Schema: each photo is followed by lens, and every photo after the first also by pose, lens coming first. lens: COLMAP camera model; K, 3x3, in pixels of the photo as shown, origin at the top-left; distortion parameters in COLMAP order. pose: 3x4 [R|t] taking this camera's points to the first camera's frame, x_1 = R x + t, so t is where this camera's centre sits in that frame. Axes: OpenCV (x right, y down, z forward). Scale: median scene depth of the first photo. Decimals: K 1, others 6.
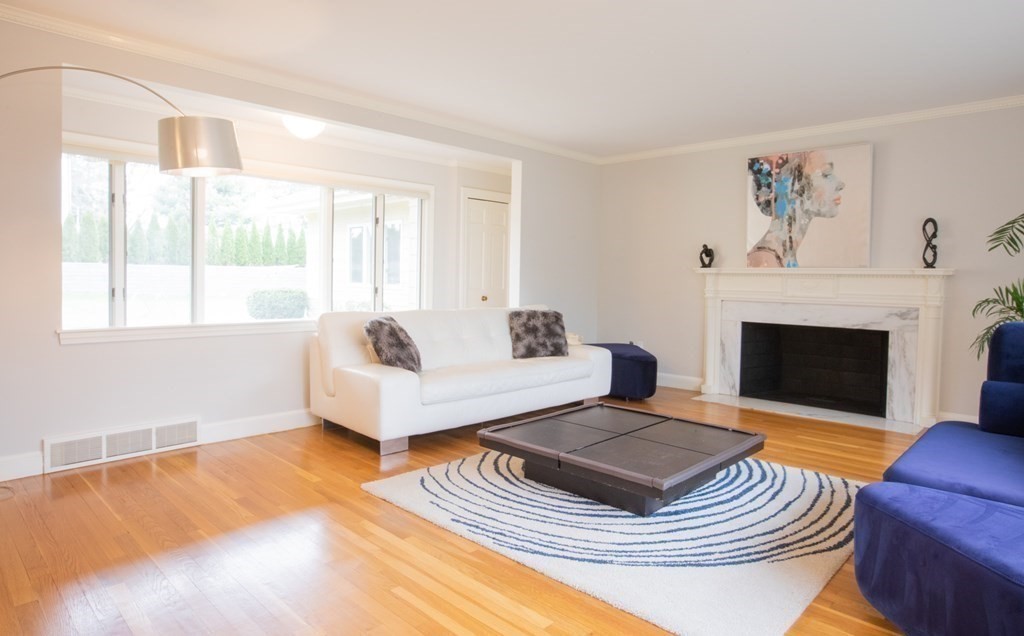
lens RADIAL K [[603.7, 0, 501.3], [0, 603.7, 297.7], [0, 0, 1]] dist [-0.026941, 0.001747]
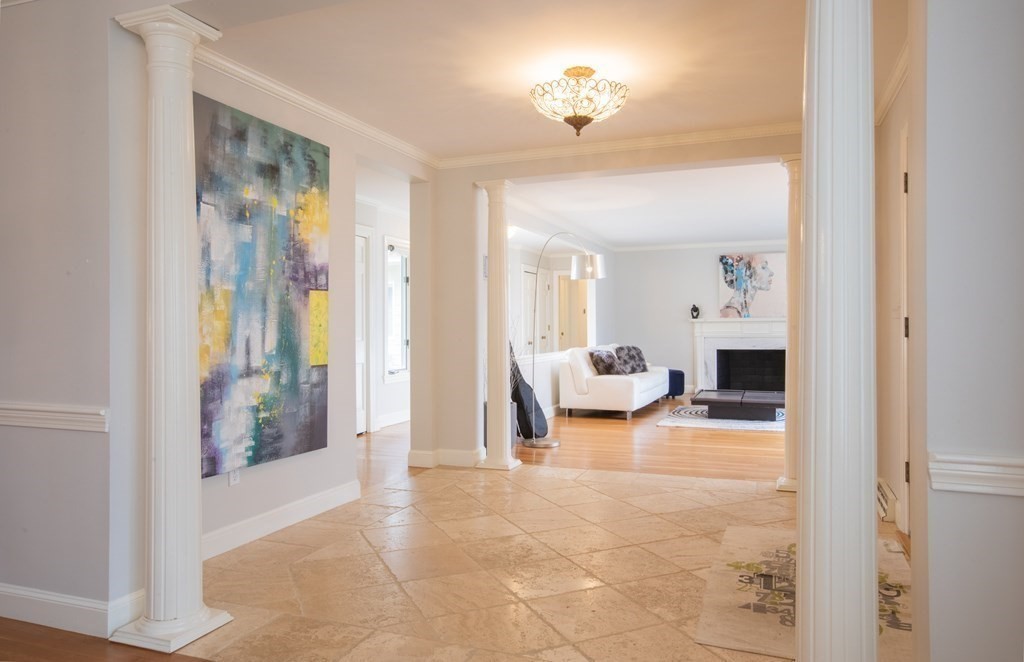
lens RADIAL K [[742.0, 0, 515.0], [0, 742.0, 318.3], [0, 0, 1]] dist [0.046435, 0.010481]
pose [[0.908457, -0.017798, 0.417600, -1.079107], [0.037000, 0.998595, -0.037930, 0.010583], [-0.416339, 0.049909, 0.907839, -0.738737]]
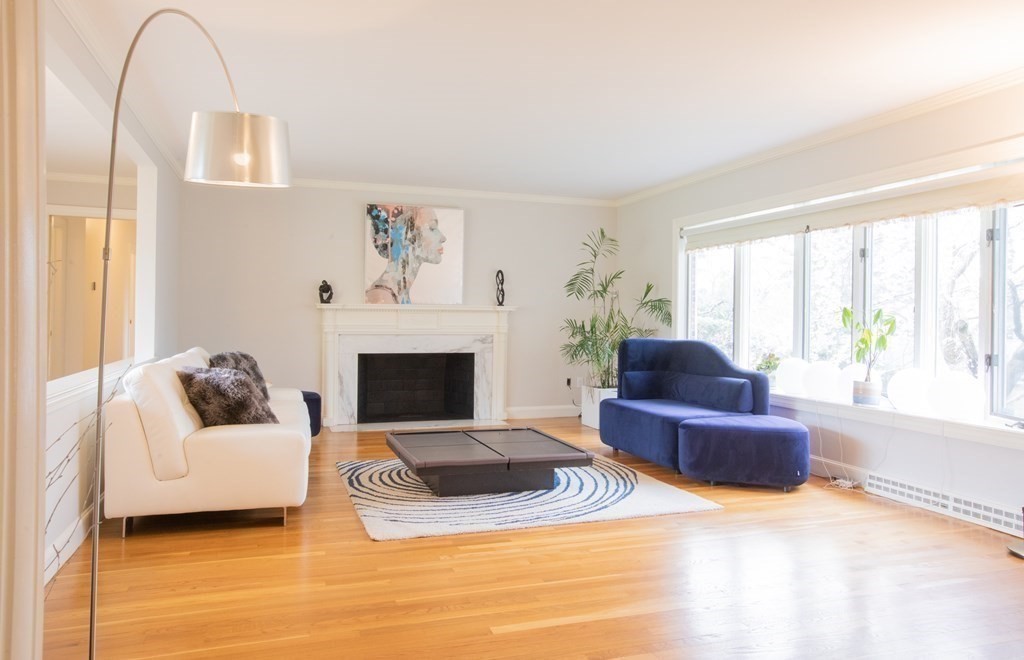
lens RADIAL K [[742.0, 0, 517.9], [0, 742.0, 319.7], [0, 0, 1]] dist [0.046435, 0.010481]
pose [[0.450949, -0.014725, 0.892428, -0.705486], [0.028490, 0.999592, 0.002097, -0.016779], [-0.892095, 0.024480, 0.451184, 0.155195]]
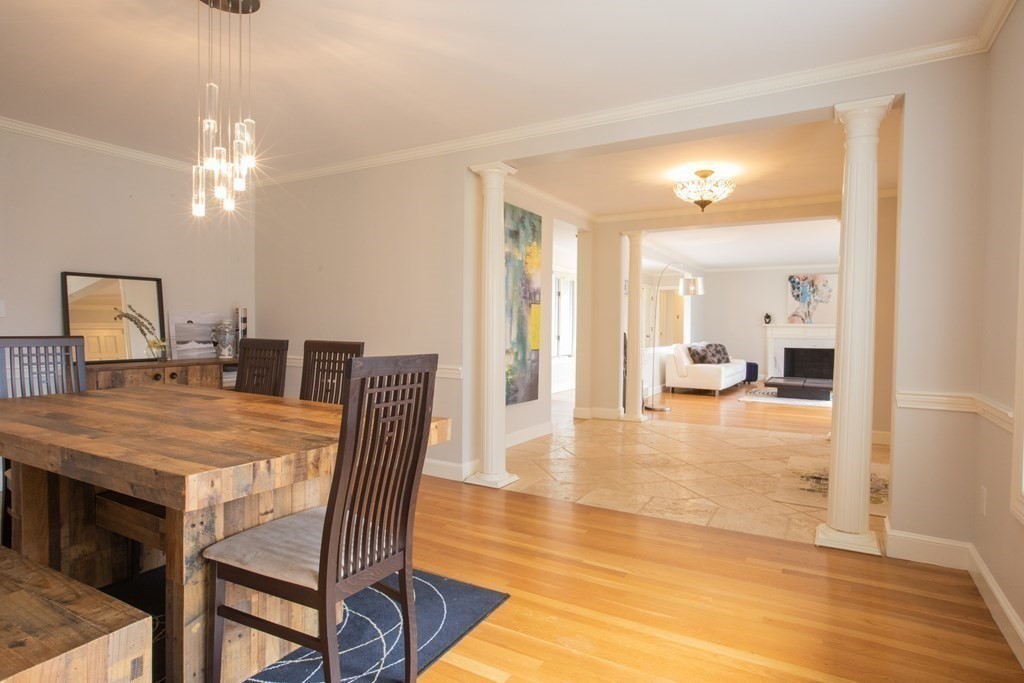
lens RADIAL K [[627.1, 0, 524.6], [0, 627.1, 337.5], [0, 0, 1]] dist [0.044687, 0.007673]
pose [[0.952614, -0.011885, 0.303950, -1.324753], [0.016352, 0.999792, -0.012153, 0.015304], [-0.303743, 0.016547, 0.952610, -1.014620]]
